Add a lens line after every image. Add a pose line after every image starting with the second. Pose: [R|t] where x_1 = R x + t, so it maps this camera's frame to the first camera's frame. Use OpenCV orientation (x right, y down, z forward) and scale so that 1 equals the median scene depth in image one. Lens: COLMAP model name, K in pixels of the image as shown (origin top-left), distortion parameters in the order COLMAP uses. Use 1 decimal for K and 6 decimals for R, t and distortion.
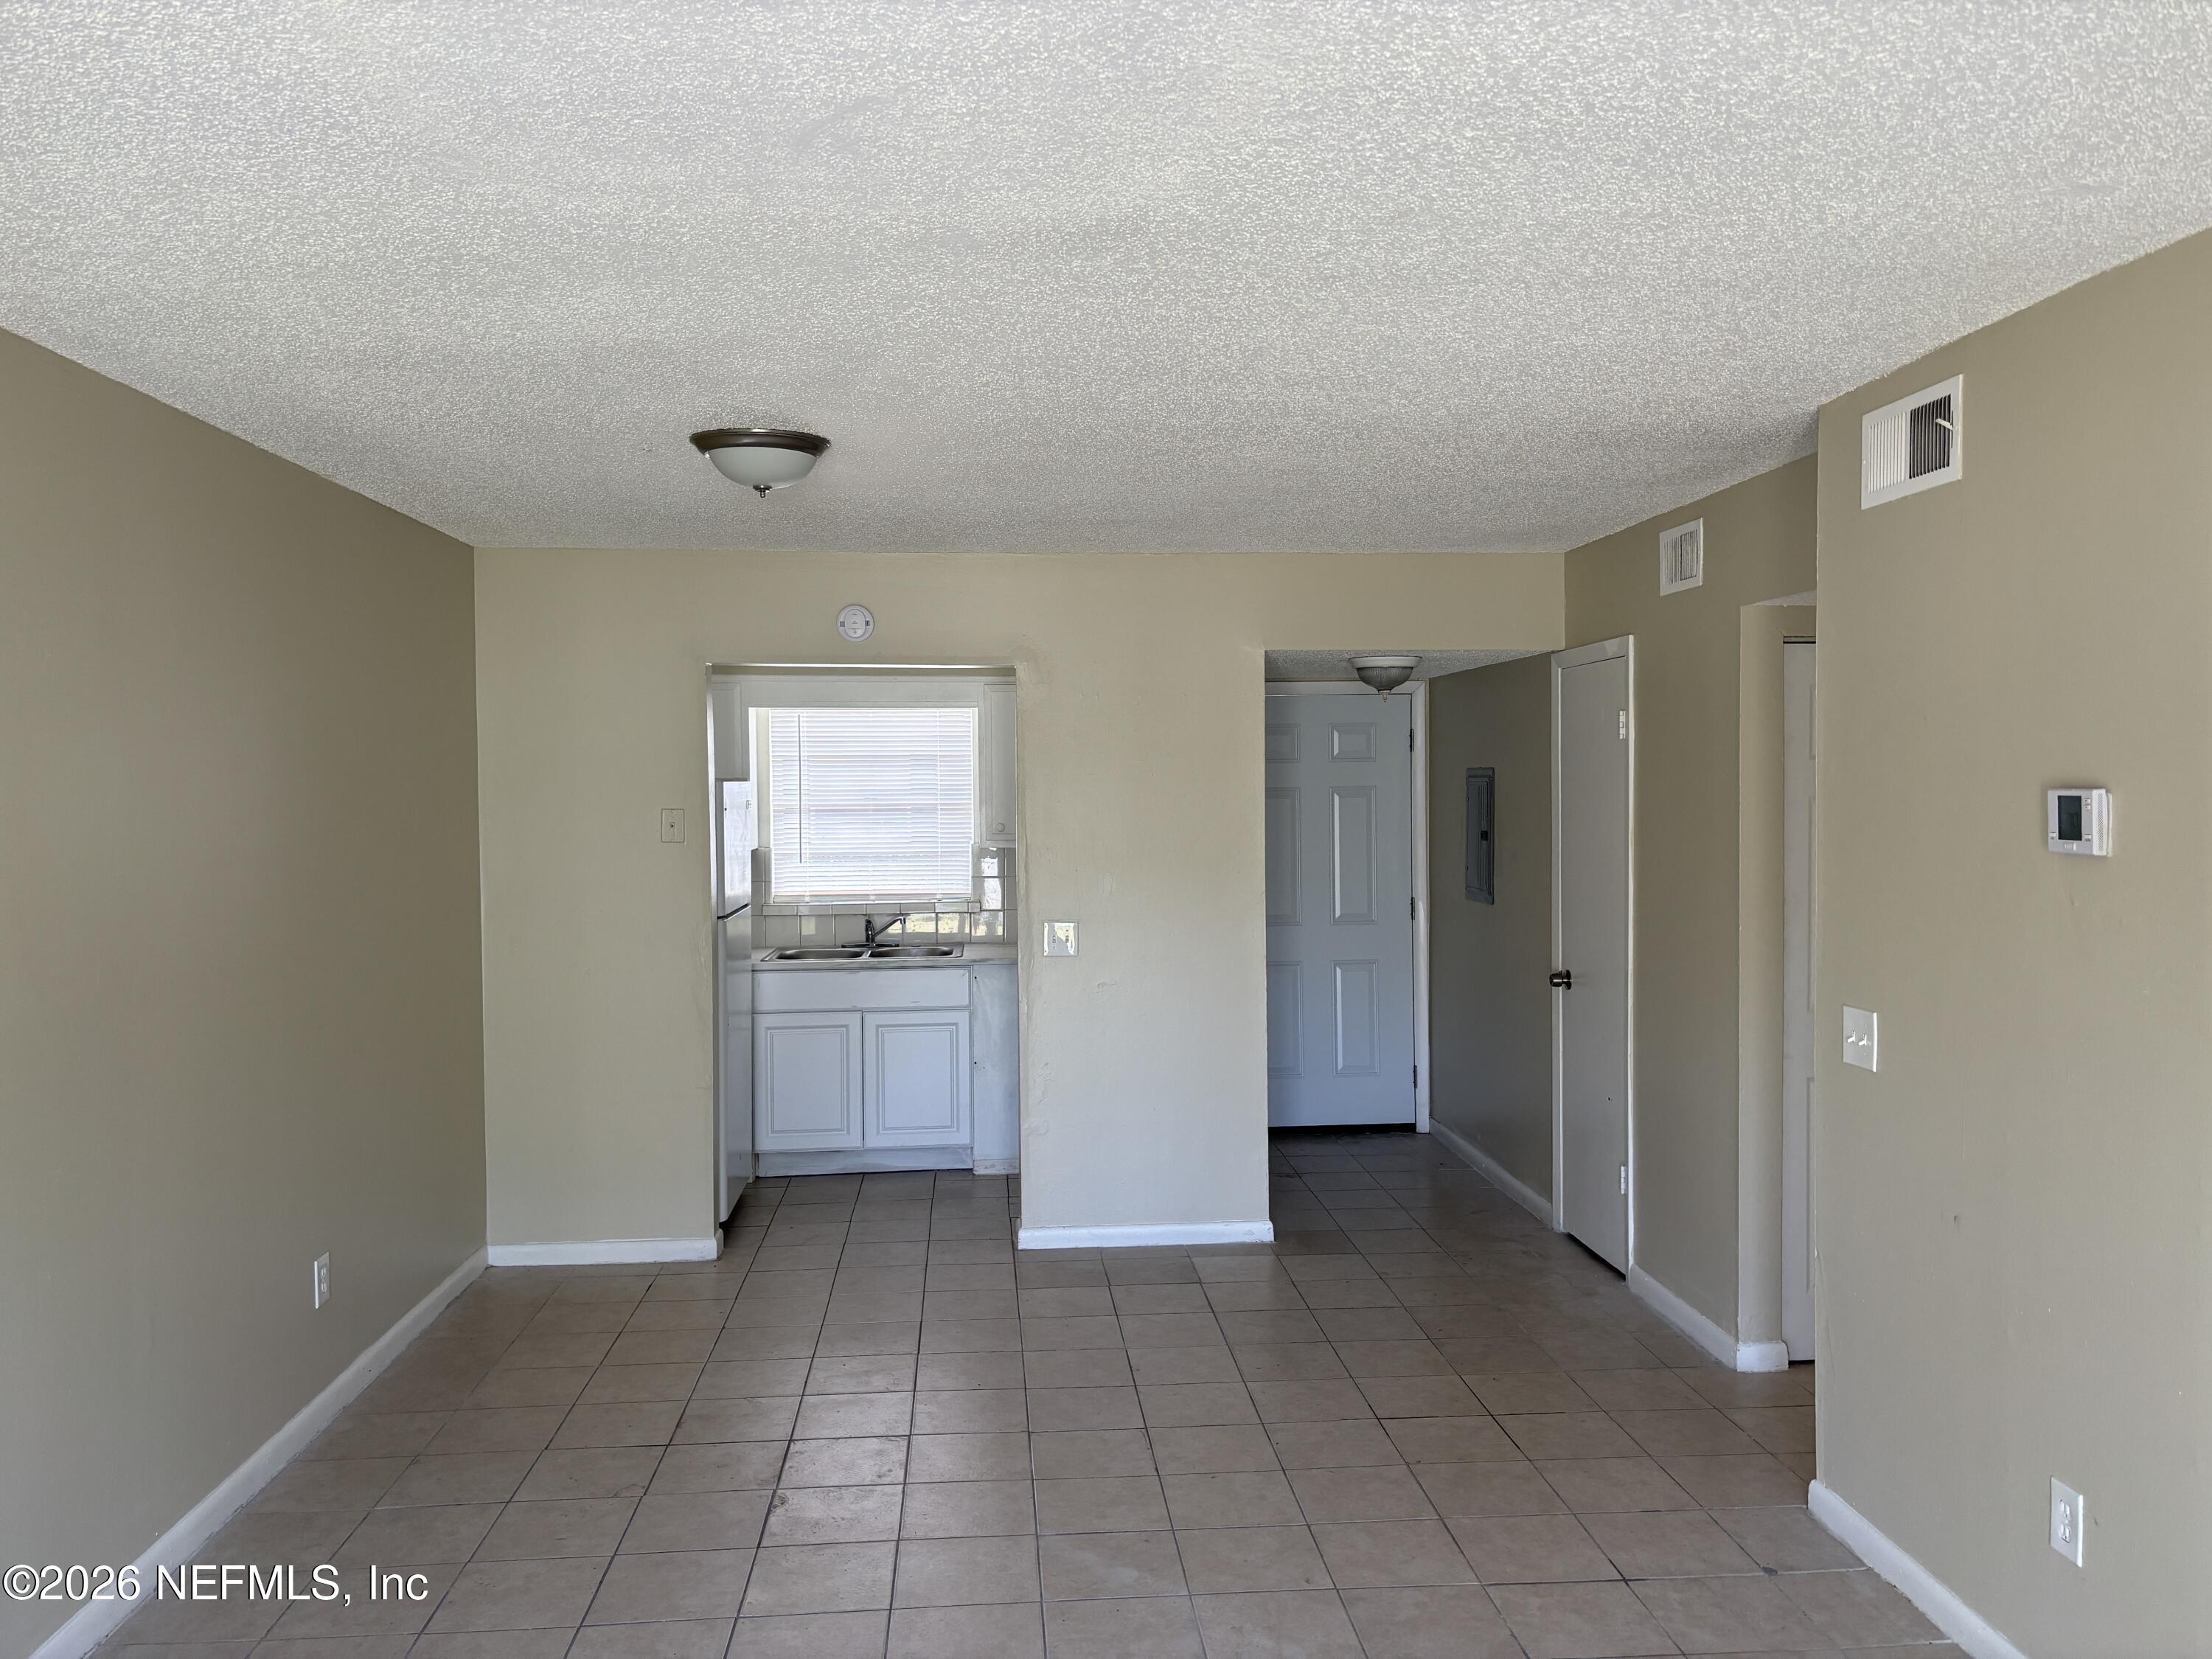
lens RADIAL K [[1657.7, 0, 1111.7], [0, 1657.7, 837.2], [0, 0, 1]] dist [0.041627, -0.045086]
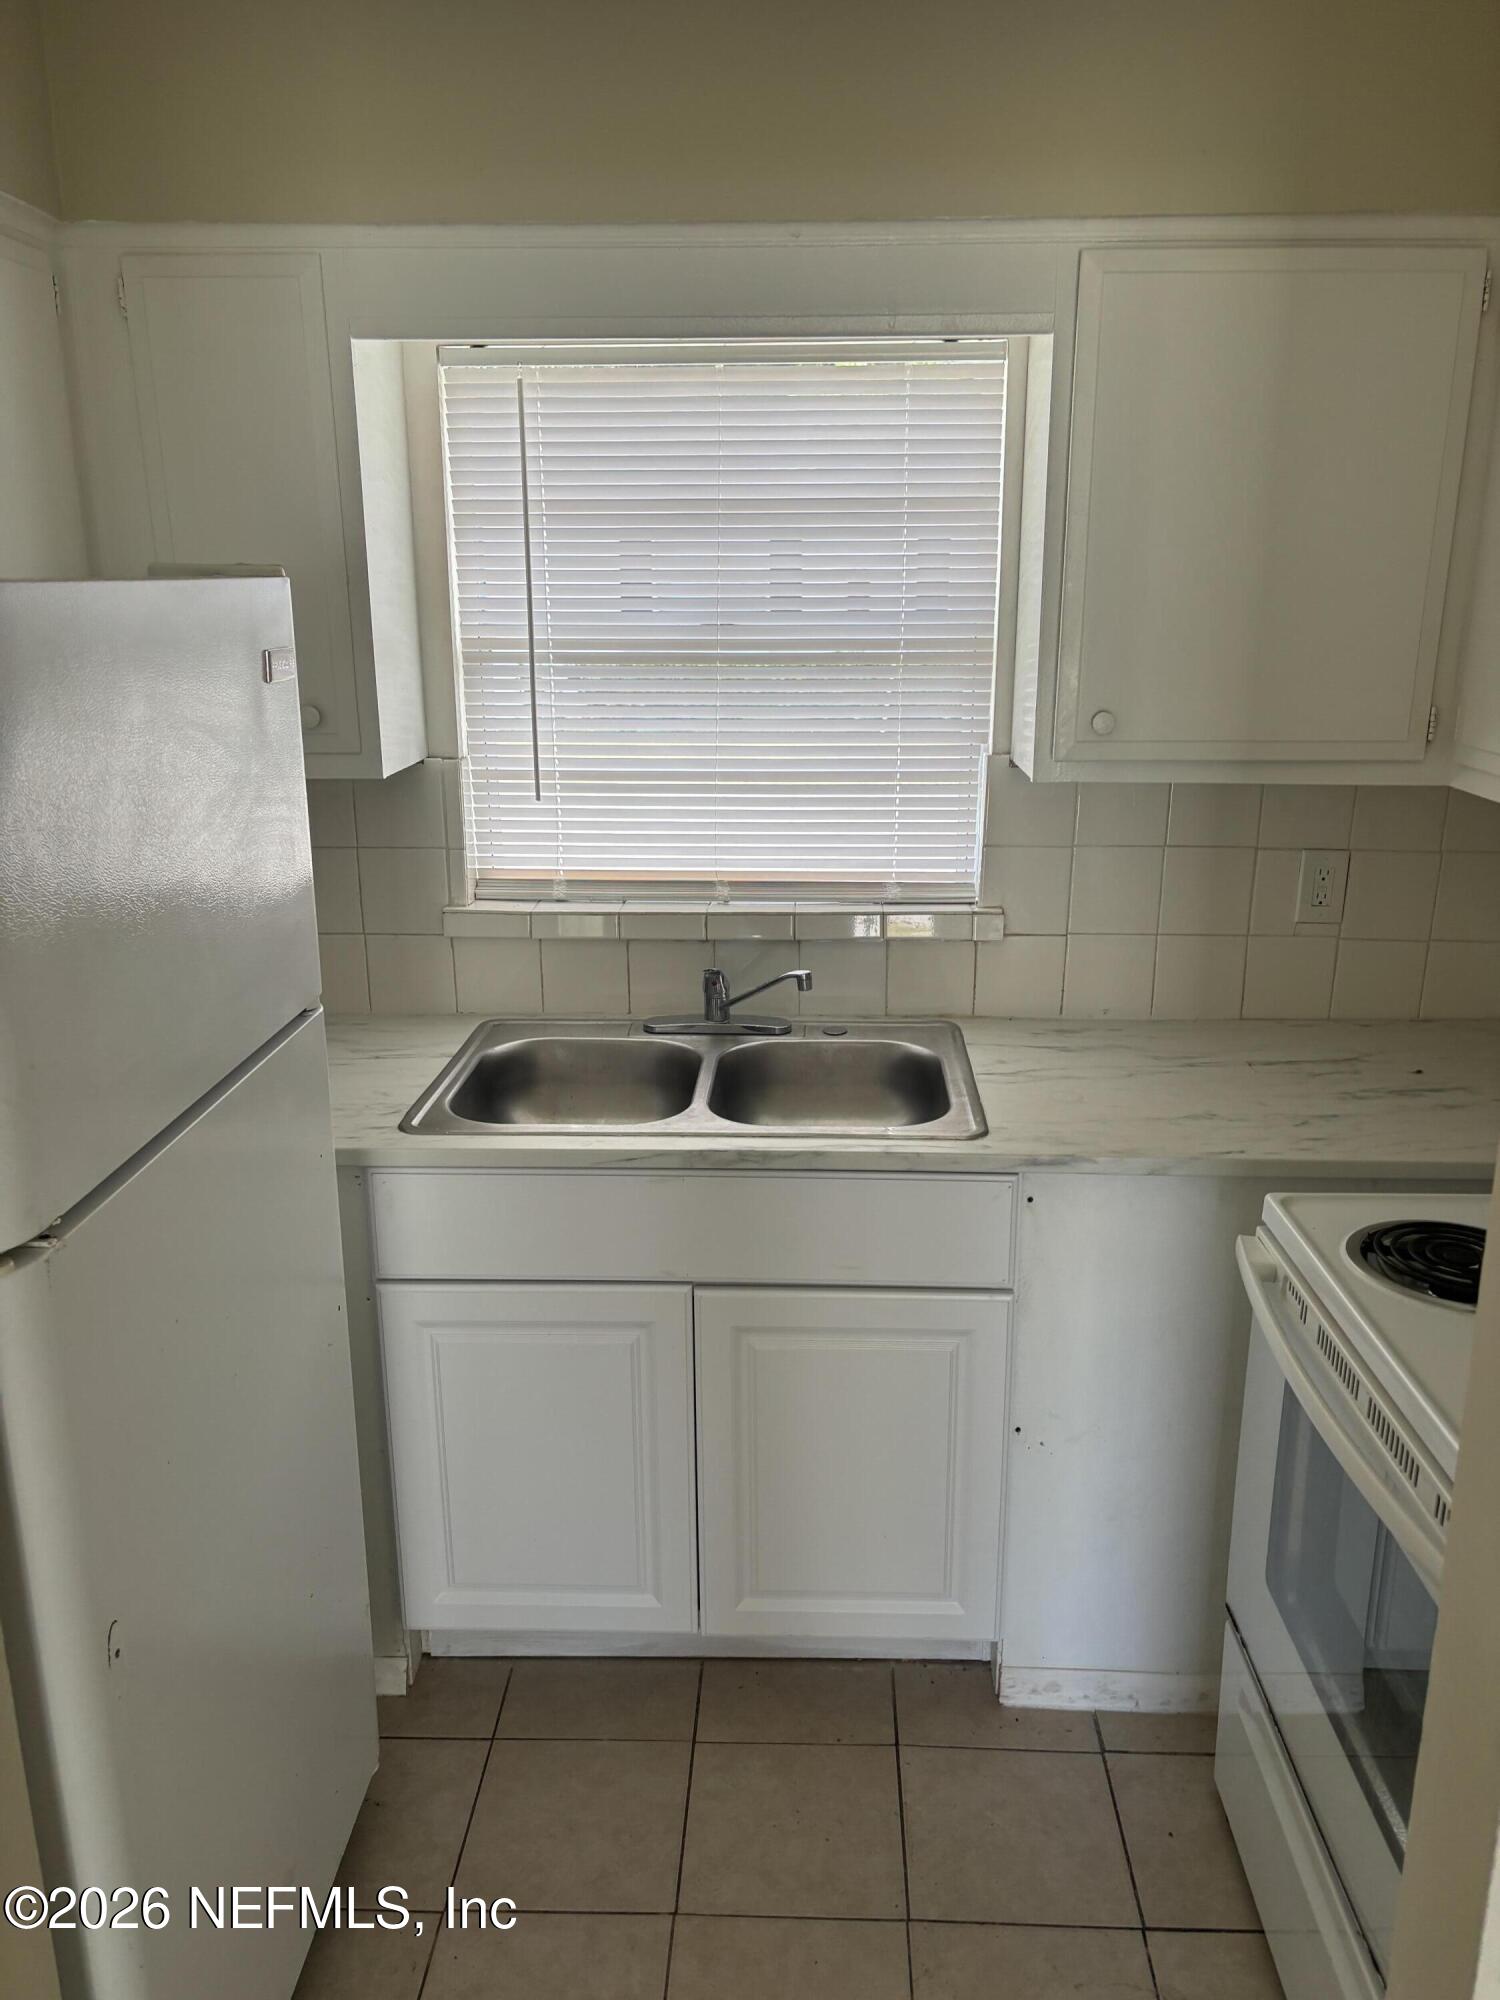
lens RADIAL K [[1498.9, 0, 754.8], [0, 1498.9, 1004.0], [0, 0, 1]] dist [0.041627, -0.045086]
pose [[0.992622, 0.036512, -0.115626, -0.110976], [-0.007983, 0.971196, 0.238149, -0.024362], [0.120991, -0.235468, 0.964321, 0.764104]]
